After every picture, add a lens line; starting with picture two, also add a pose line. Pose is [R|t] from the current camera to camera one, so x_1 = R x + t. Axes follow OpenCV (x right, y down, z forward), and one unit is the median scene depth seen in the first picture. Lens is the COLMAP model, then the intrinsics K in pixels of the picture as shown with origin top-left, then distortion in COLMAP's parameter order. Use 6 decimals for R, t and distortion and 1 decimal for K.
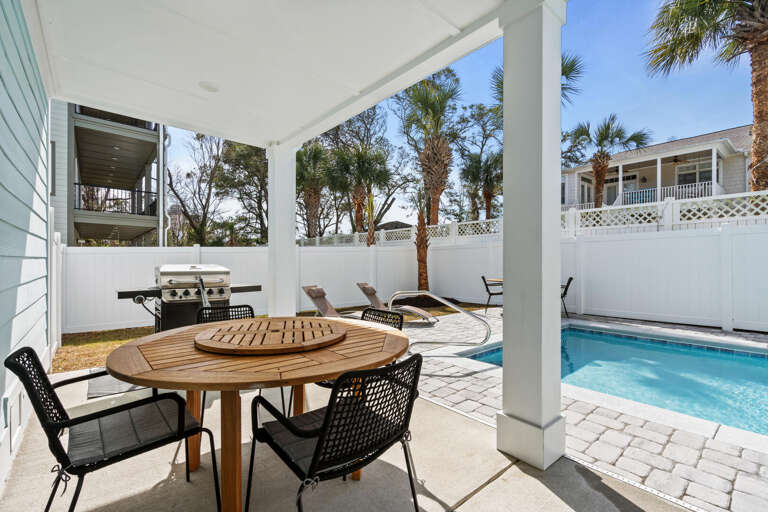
lens RADIAL K [[350.0, 0, 389.3], [0, 350.0, 257.1], [0, 0, 1]] dist [-0.001790, 0.001737]
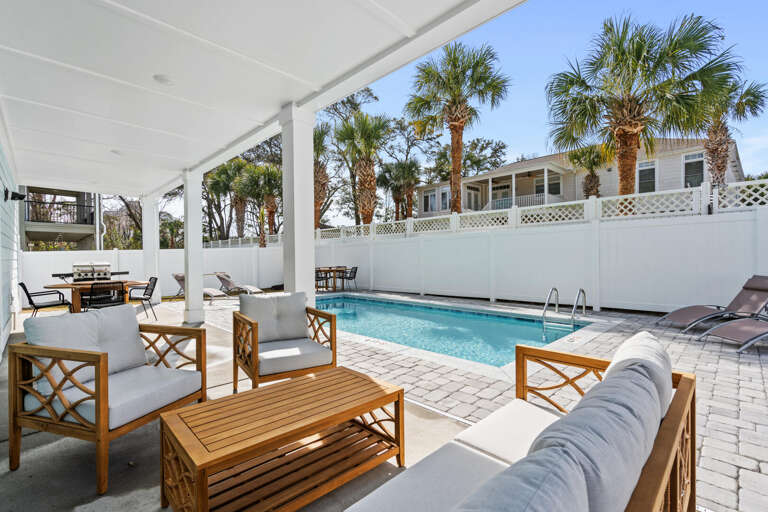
lens RADIAL K [[350.0, 0, 379.0], [0, 350.0, 256.4], [0, 0, 1]] dist [-0.001790, 0.001737]
pose [[0.997874, -0.012813, 0.063905, 0.223078], [0.012181, 0.999873, 0.010255, -0.002509], [-0.064028, -0.009455, 0.997903, -0.261327]]
